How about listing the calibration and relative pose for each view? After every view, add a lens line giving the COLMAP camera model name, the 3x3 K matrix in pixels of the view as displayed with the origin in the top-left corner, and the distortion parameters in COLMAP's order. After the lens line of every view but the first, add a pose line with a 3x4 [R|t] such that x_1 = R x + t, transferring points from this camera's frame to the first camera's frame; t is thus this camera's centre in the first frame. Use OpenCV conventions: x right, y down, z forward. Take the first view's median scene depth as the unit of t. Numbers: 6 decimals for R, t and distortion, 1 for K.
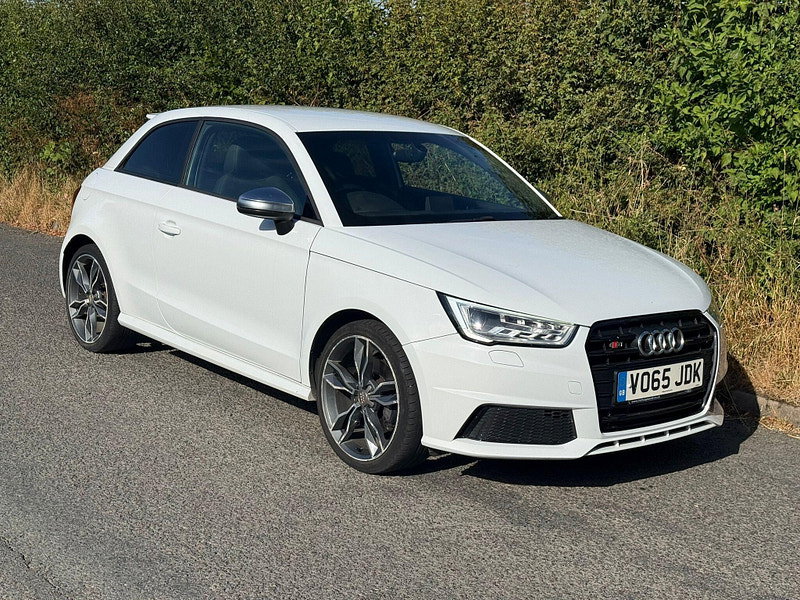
lens RADIAL K [[1118.1, 0, 400.0], [0, 1118.1, 300.0], [0, 0, 1]] dist [0.246866, 0.014047]
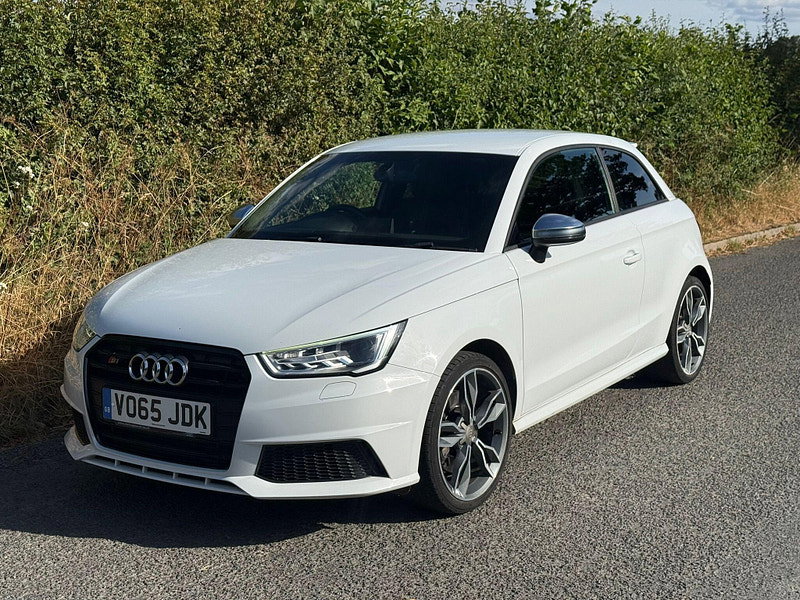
lens RADIAL K [[1118.1, 0, 400.0], [0, 1118.1, 300.0], [0, 0, 1]] dist [0.246866, 0.014047]
pose [[0.263618, 0.093518, -0.960083, 1.165232], [-0.126190, 0.990080, 0.061791, -0.101602], [0.956338, 0.104864, 0.272804, 0.935087]]
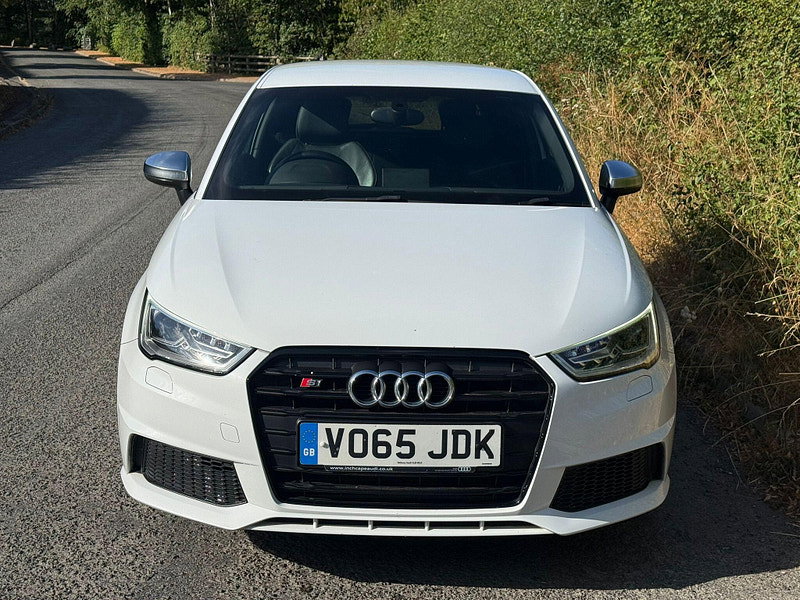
lens RADIAL K [[1118.1, 0, 400.0], [0, 1118.1, 300.0], [0, 0, 1]] dist [0.246866, 0.014047]
pose [[0.768753, 0.104255, -0.630991, 0.650417], [-0.087518, 0.994491, 0.057689, -0.055300], [0.633529, 0.010874, 0.773642, 0.480488]]
